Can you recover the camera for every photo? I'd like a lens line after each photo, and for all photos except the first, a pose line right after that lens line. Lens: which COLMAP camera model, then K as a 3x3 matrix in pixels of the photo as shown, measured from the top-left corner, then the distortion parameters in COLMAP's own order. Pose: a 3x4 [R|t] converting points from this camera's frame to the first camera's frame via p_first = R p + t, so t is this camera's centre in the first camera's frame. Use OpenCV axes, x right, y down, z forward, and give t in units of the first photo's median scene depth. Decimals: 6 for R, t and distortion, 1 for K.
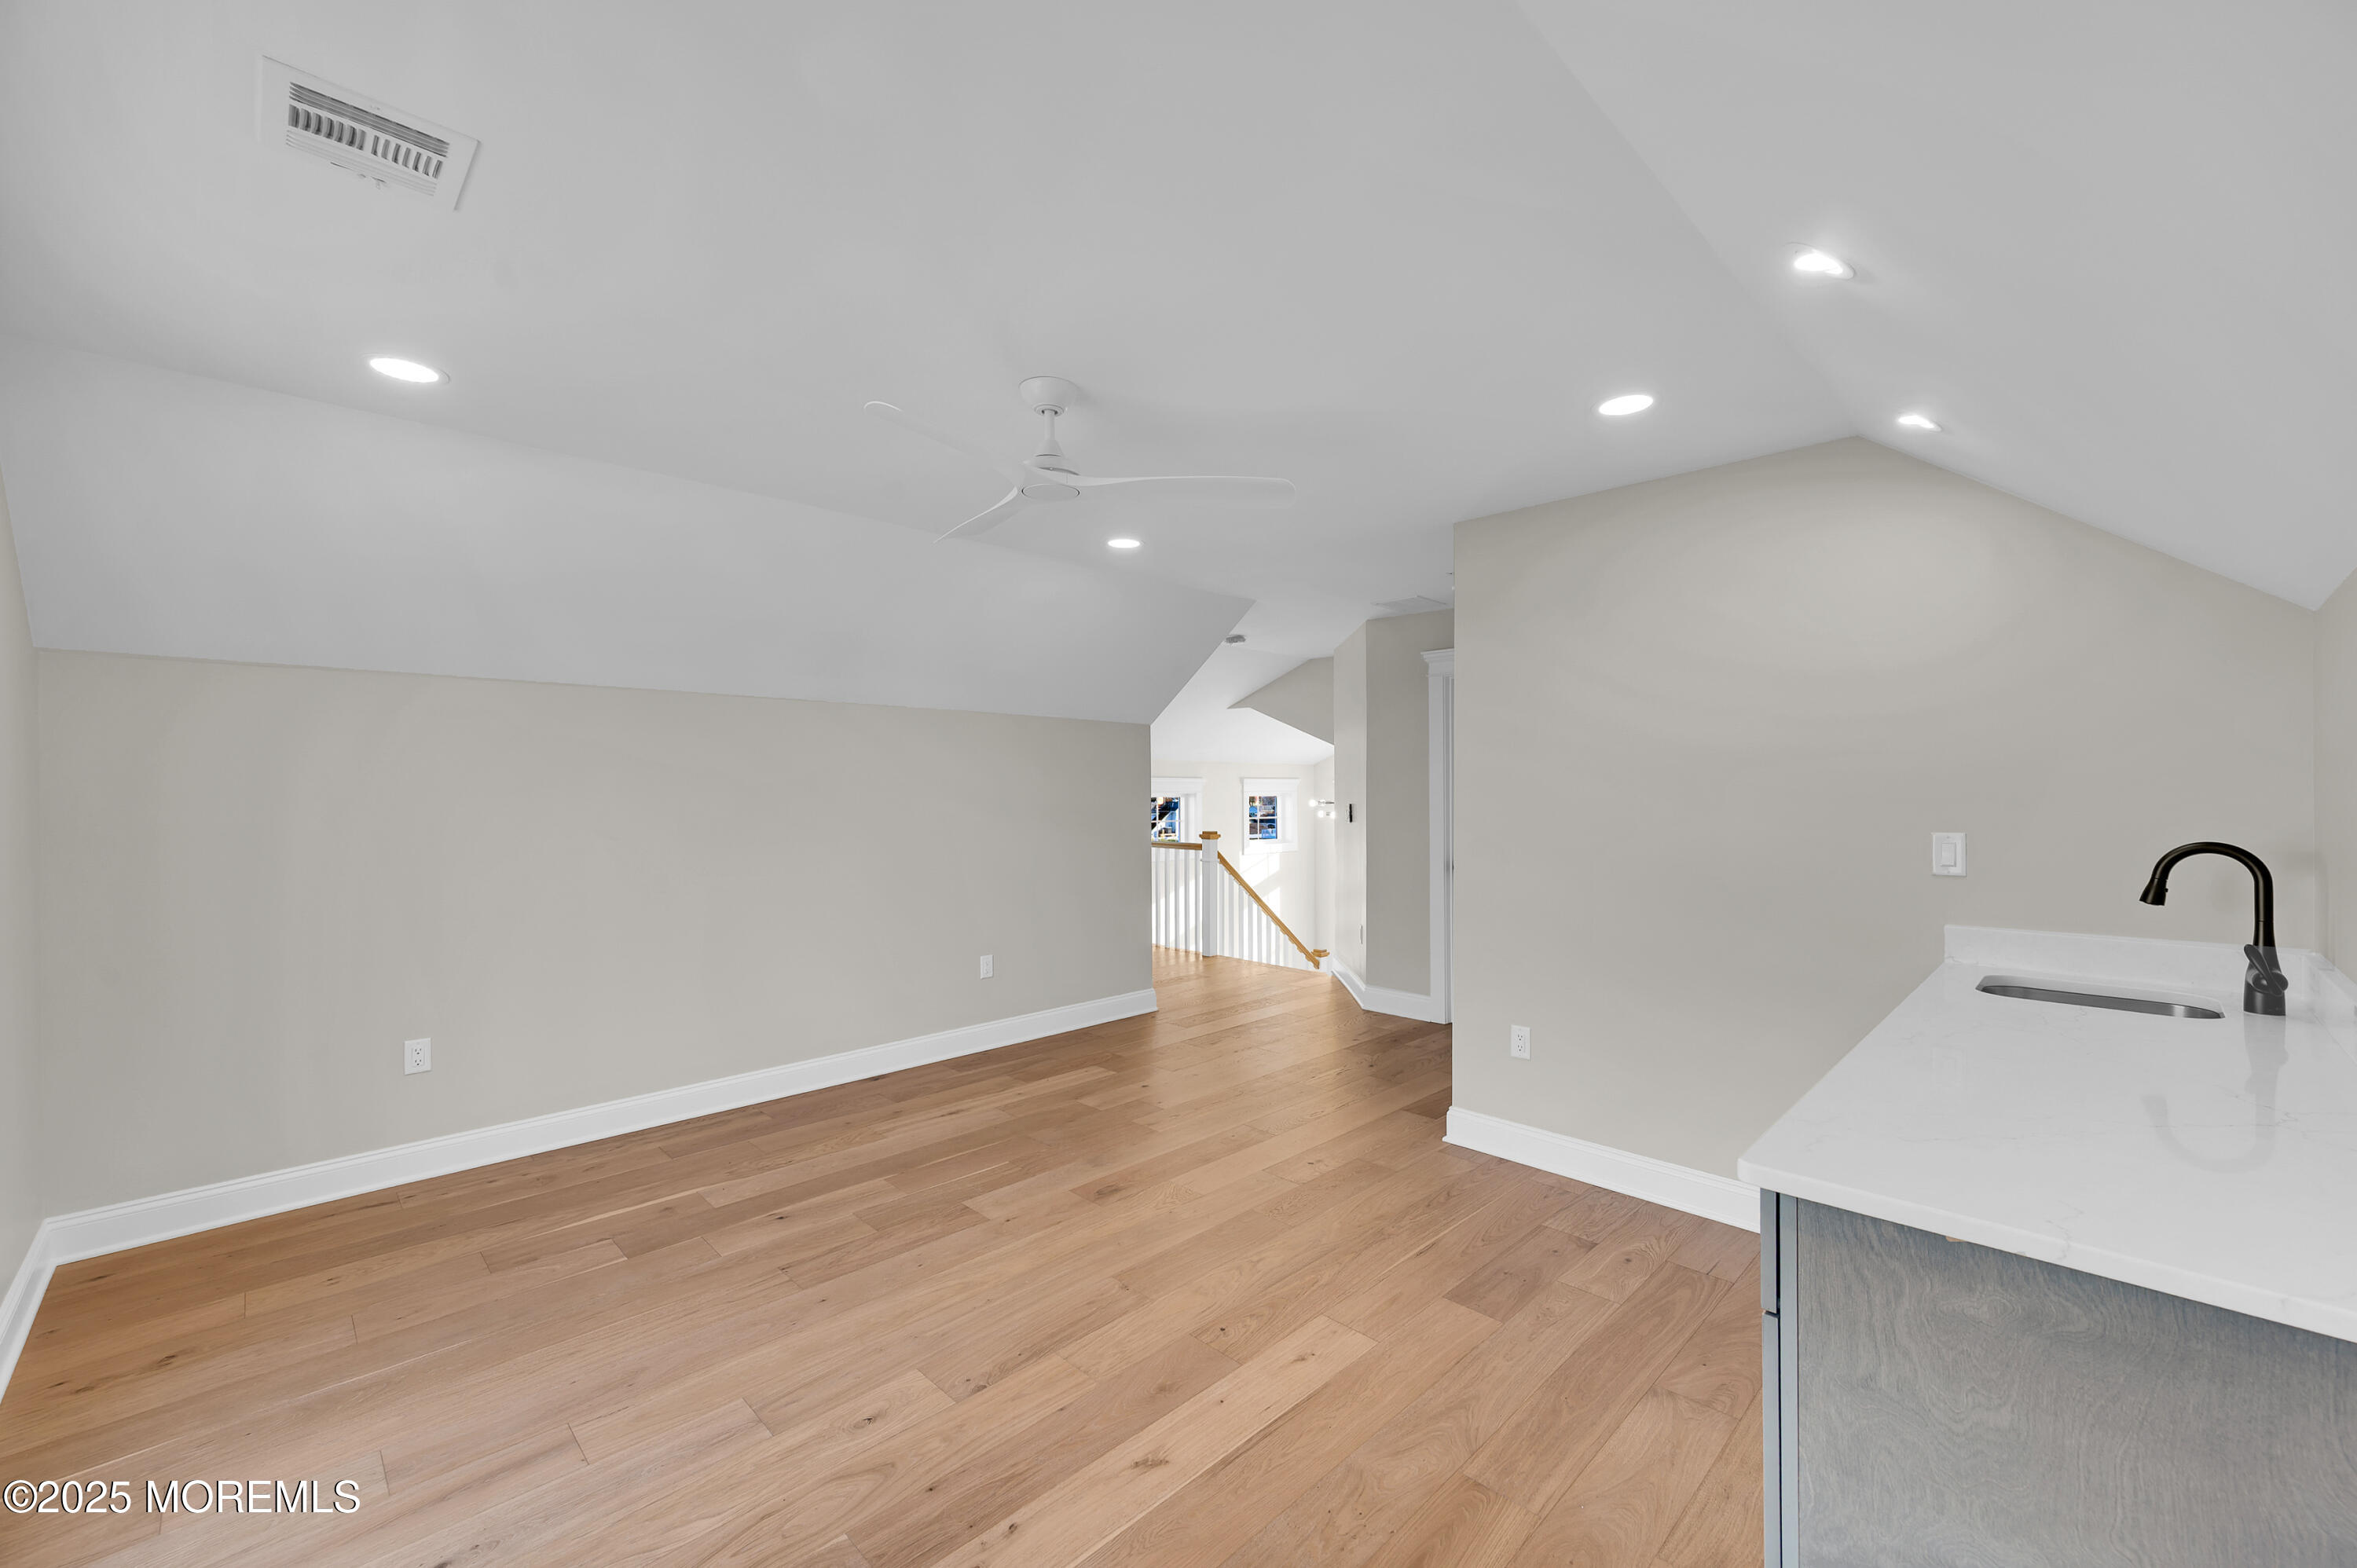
lens RADIAL K [[964.8, 0, 1205.3], [0, 964.8, 788.0], [0, 0, 1]] dist [-0.000178, -0.000213]
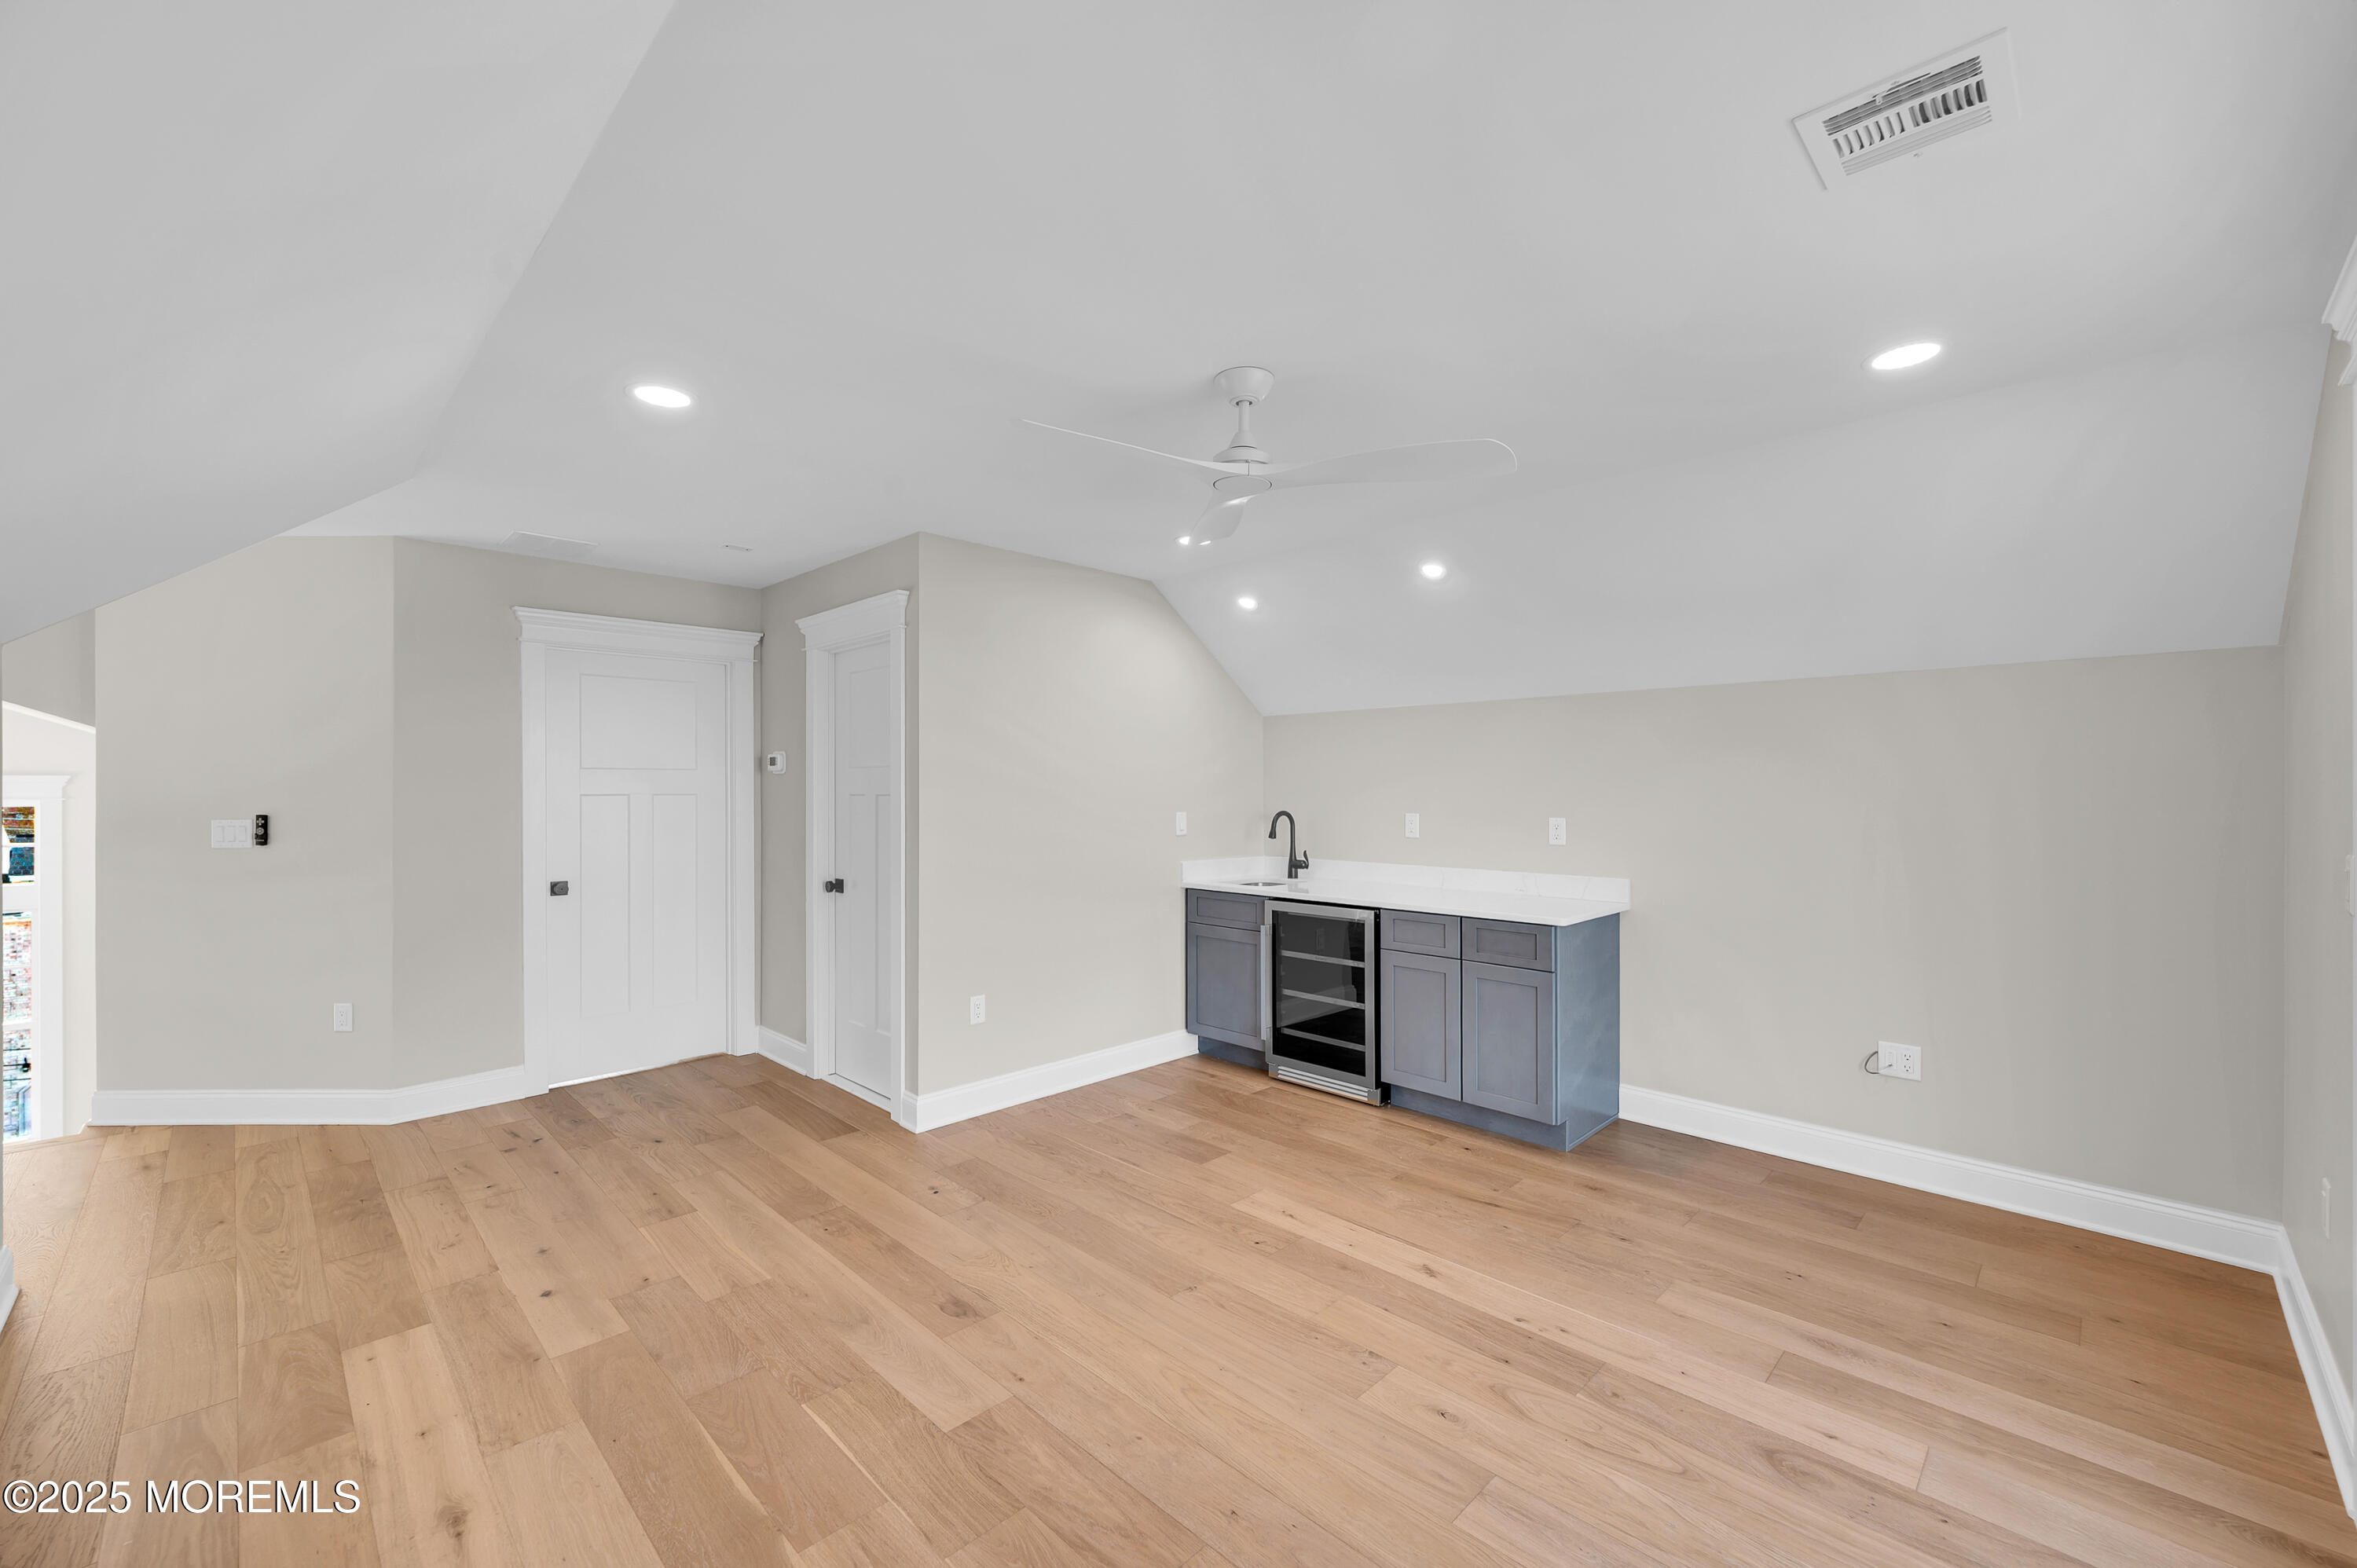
lens RADIAL K [[936.6, 0, 1180.8], [0, 936.6, 779.0], [0, 0, 1]] dist [0.001270, -0.000032]
pose [[0.002701, 0.009543, 0.999951, -1.060521], [0.001028, 0.999954, -0.009546, -0.002576], [-0.999996, 0.001054, 0.002691, 1.007024]]
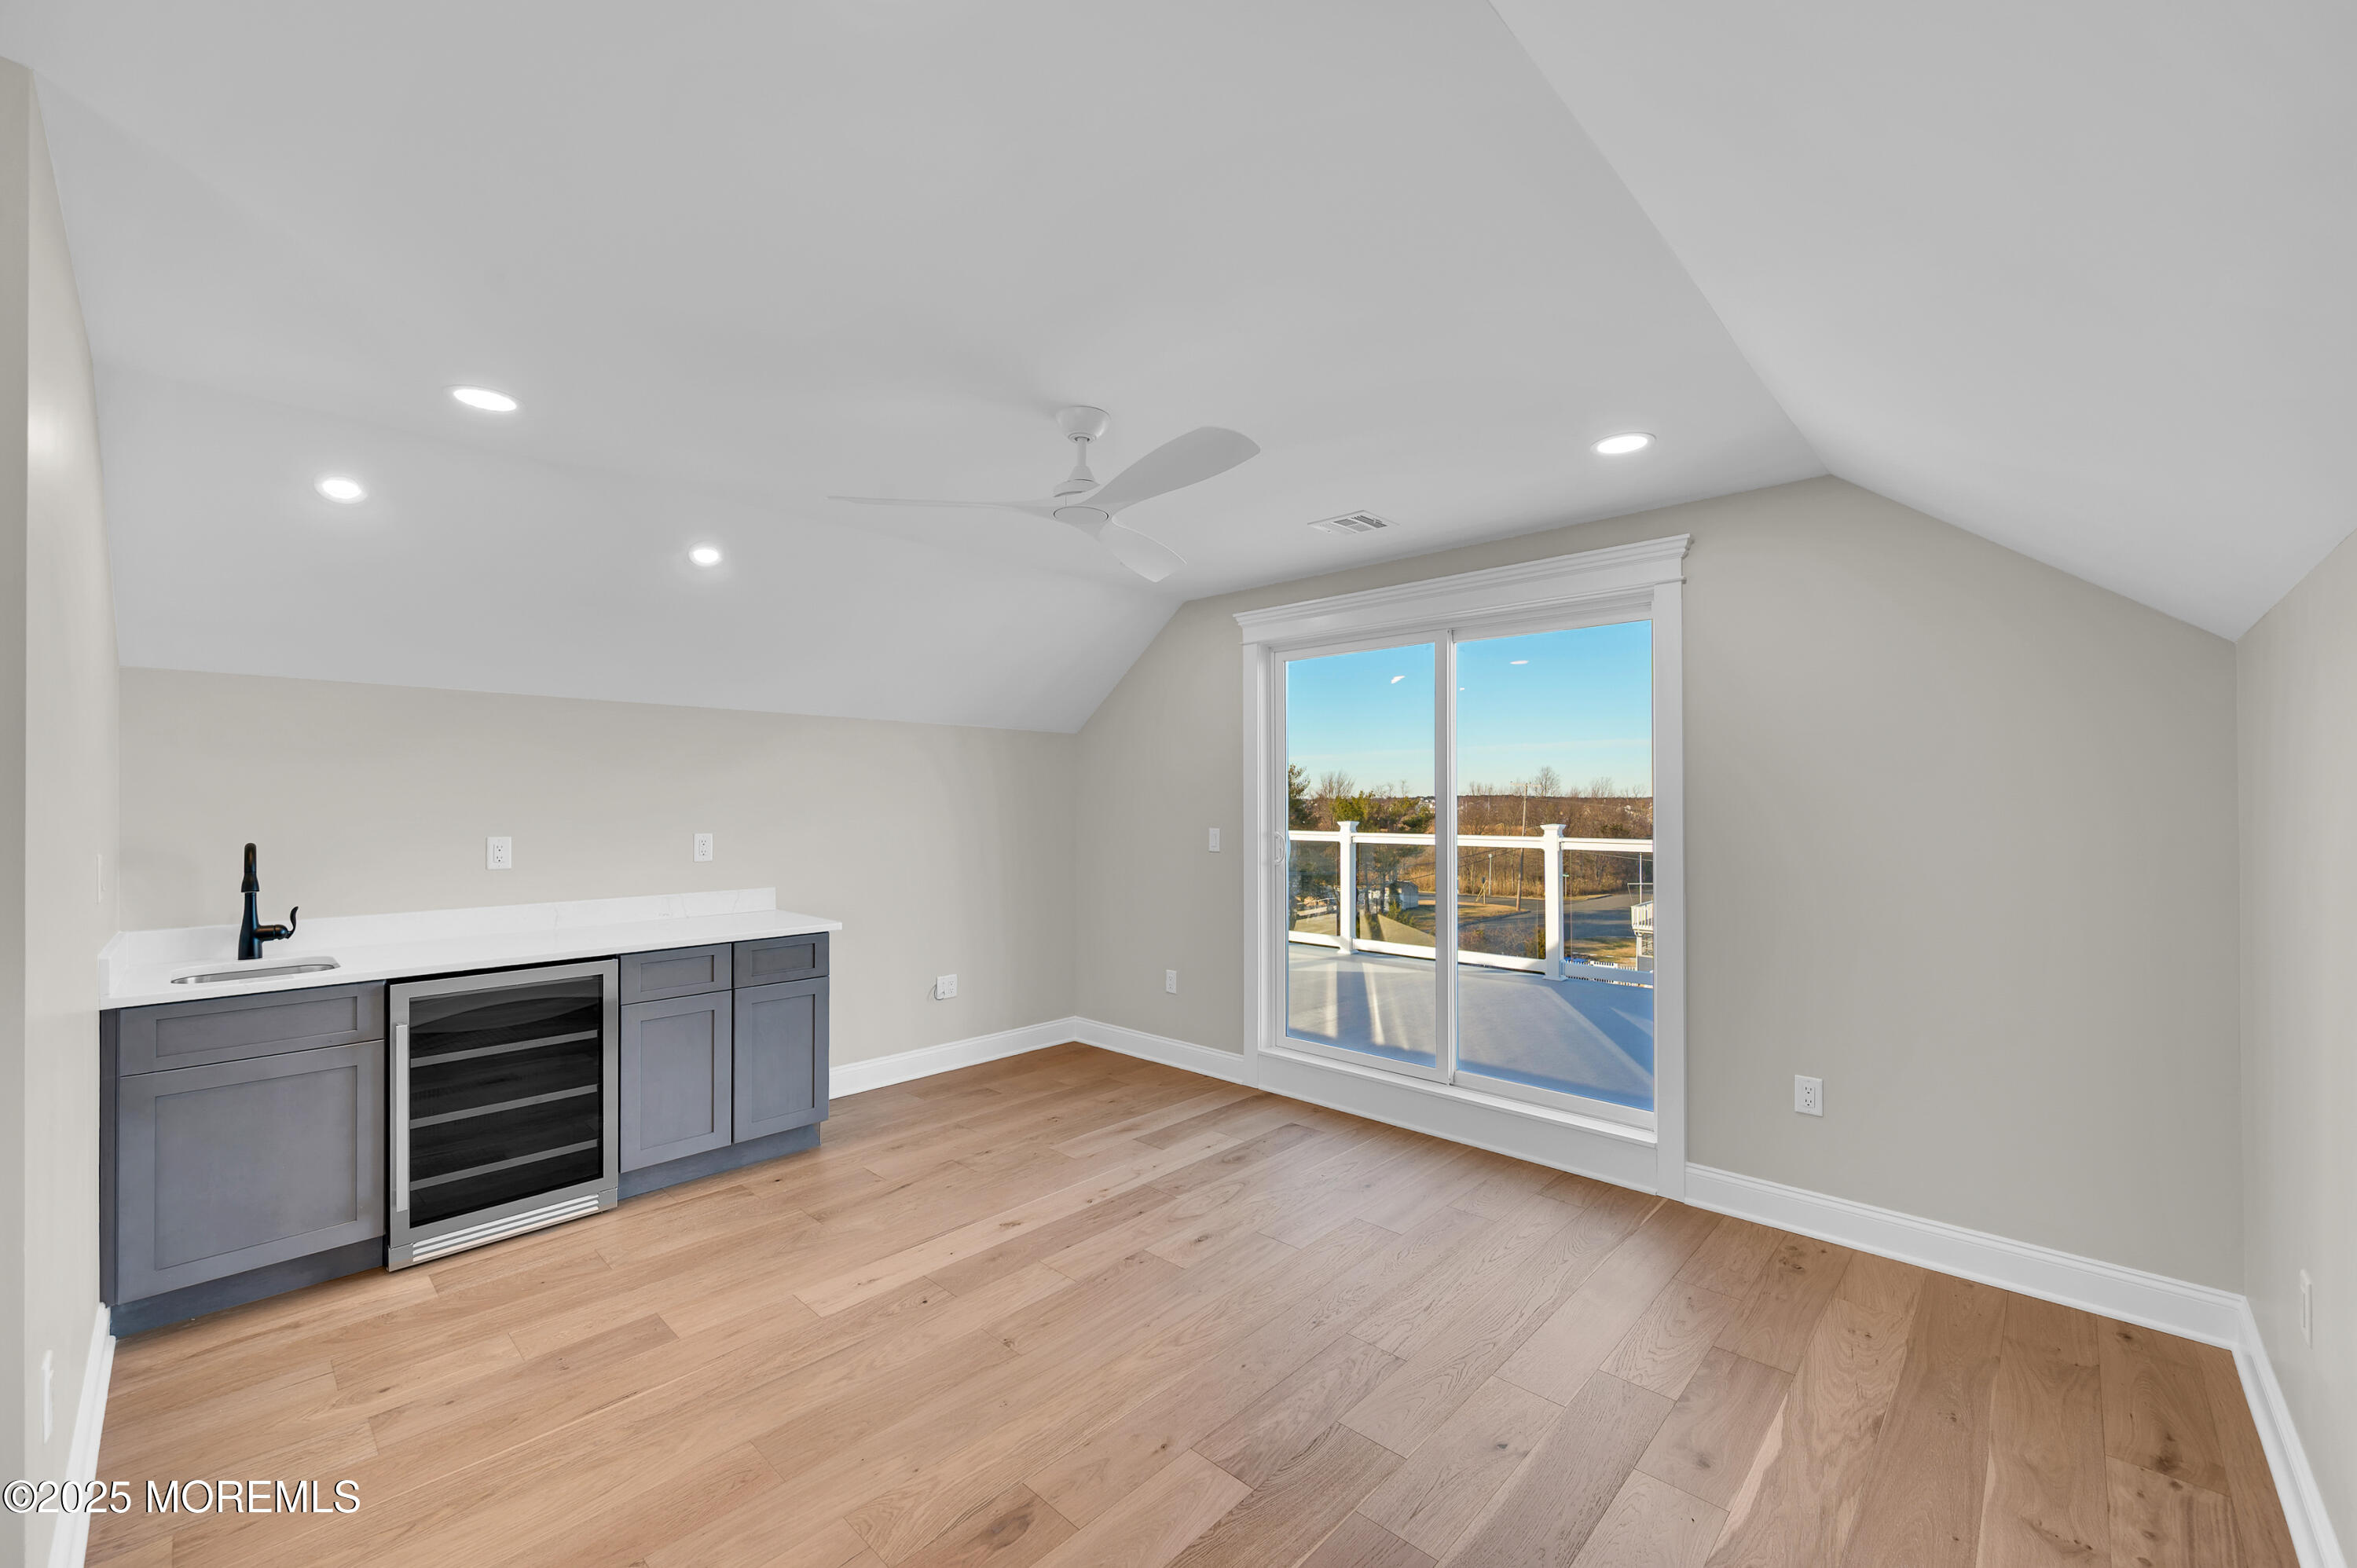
lens RADIAL K [[936.6, 0, 1180.8], [0, 936.6, 779.0], [0, 0, 1]] dist [0.001270, -0.000032]
pose [[-0.999905, 0.001153, -0.013752, -0.238218], [0.001458, 0.999752, -0.022210, -0.006301], [0.013723, -0.022228, -0.999659, 1.918092]]
